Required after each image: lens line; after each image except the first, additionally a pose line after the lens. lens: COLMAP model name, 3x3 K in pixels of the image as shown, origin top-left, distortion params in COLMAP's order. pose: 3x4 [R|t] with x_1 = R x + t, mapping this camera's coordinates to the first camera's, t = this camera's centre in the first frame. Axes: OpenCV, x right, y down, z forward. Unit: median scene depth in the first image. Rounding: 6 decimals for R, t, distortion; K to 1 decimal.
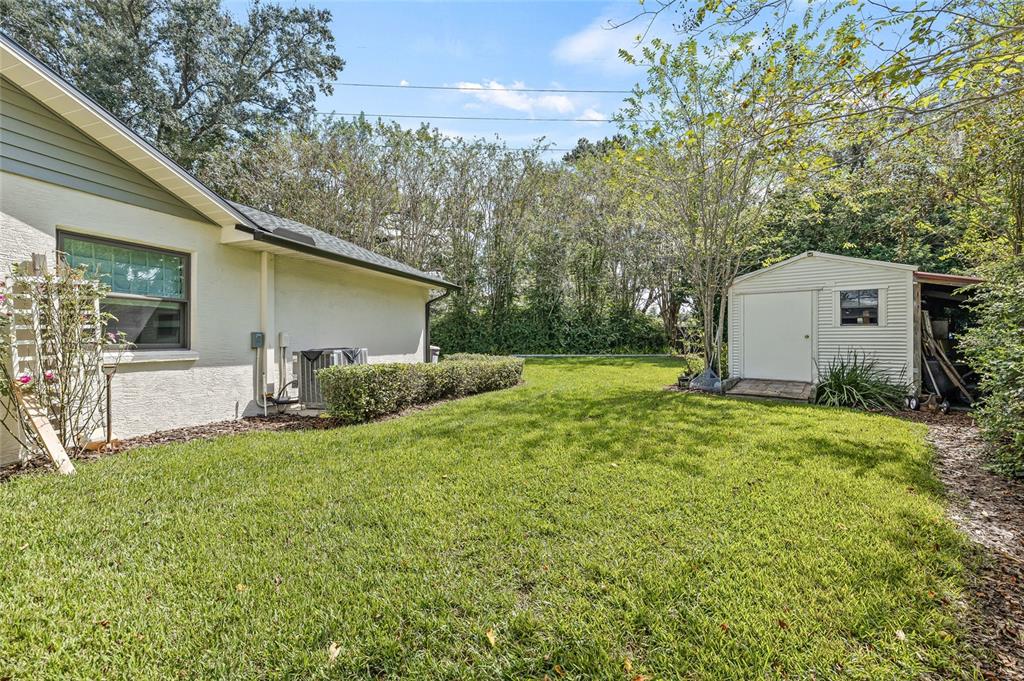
lens RADIAL K [[430.2, 0, 508.4], [0, 430.2, 336.1], [0, 0, 1]] dist [0.000740, -0.000022]
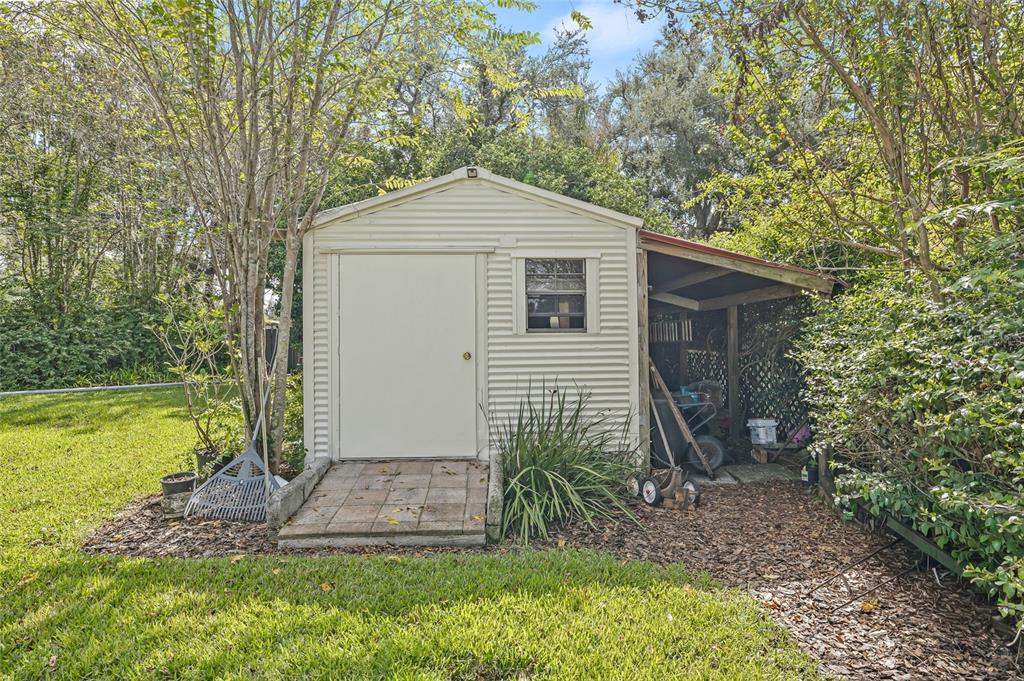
lens RADIAL K [[552.7, 0, 512.0], [0, 552.7, 340.5], [0, 0, 1]] dist [0.000492, 0.000033]
pose [[0.730752, -0.006547, 0.682611, 0.346861], [0.005267, 0.999978, 0.003953, -0.017570], [-0.682622, 0.000706, 0.730771, 0.567298]]
